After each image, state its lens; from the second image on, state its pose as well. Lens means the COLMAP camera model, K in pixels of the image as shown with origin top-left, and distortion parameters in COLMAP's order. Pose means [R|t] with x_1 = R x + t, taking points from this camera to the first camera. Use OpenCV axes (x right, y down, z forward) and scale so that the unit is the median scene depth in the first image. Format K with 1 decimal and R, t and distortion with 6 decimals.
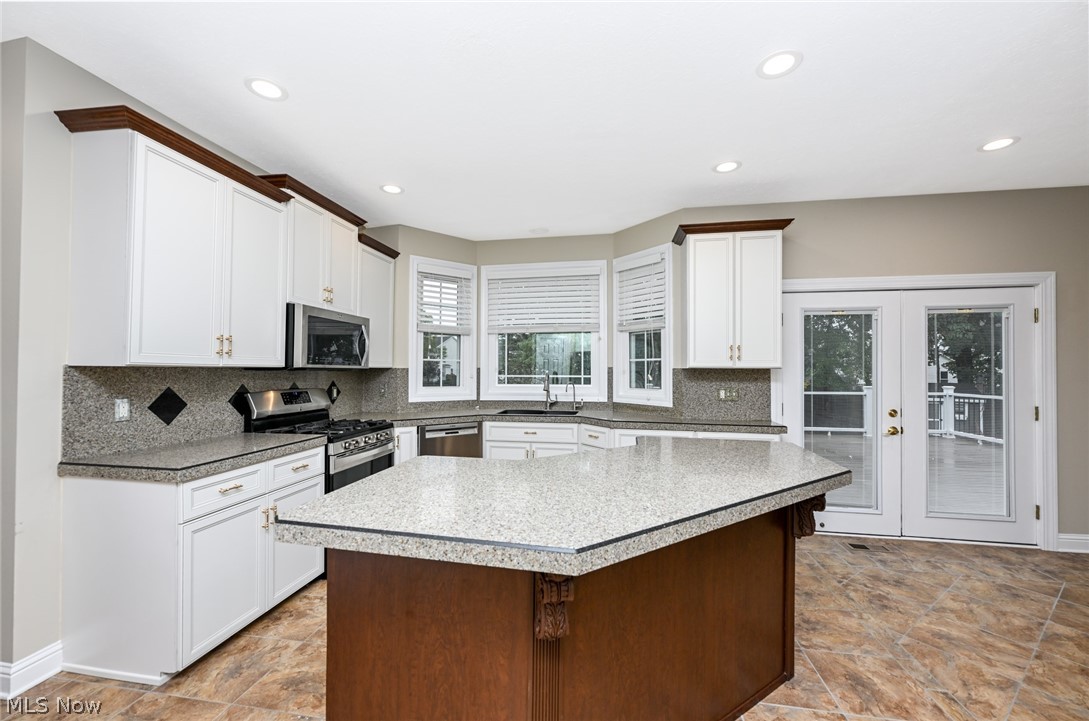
lens RADIAL K [[437.2, 0, 541.5], [0, 437.2, 362.5], [0, 0, 1]] dist [0.001723, 0.000216]
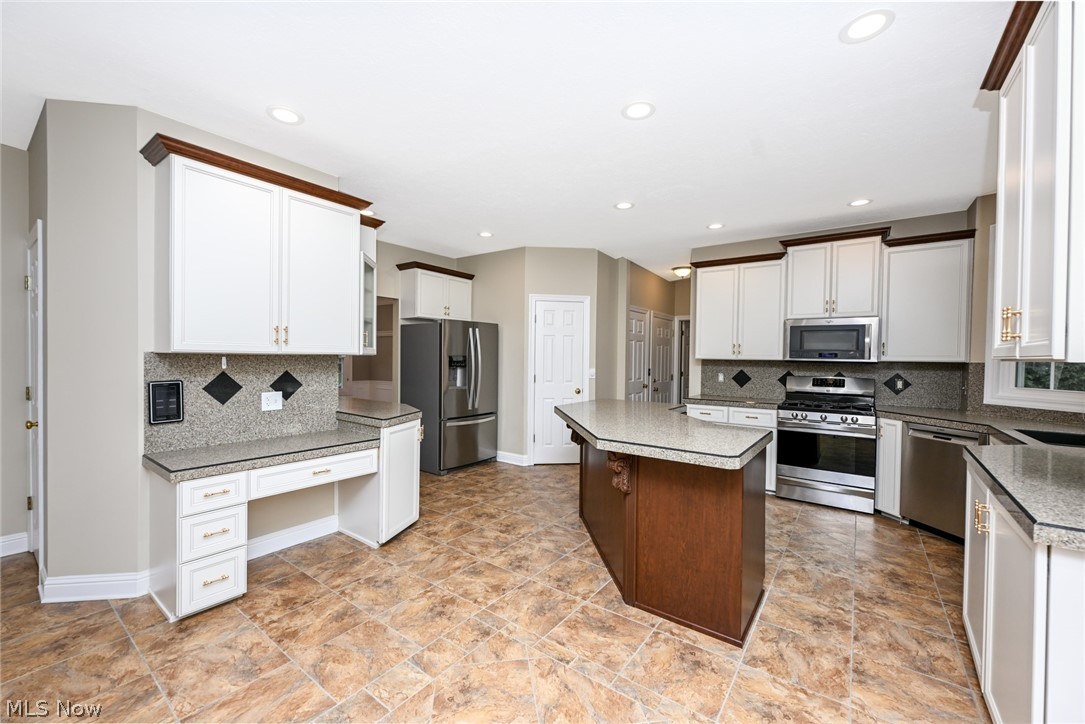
lens RADIAL K [[438.0, 0, 542.4], [0, 438.0, 362.9], [0, 0, 1]] dist [-0.002031, -0.000335]
pose [[-0.455566, 0.000597, -0.890202, 1.057993], [-0.001523, 0.999998, 0.001451, 0.015991], [0.890201, 0.002017, -0.455564, 0.797953]]
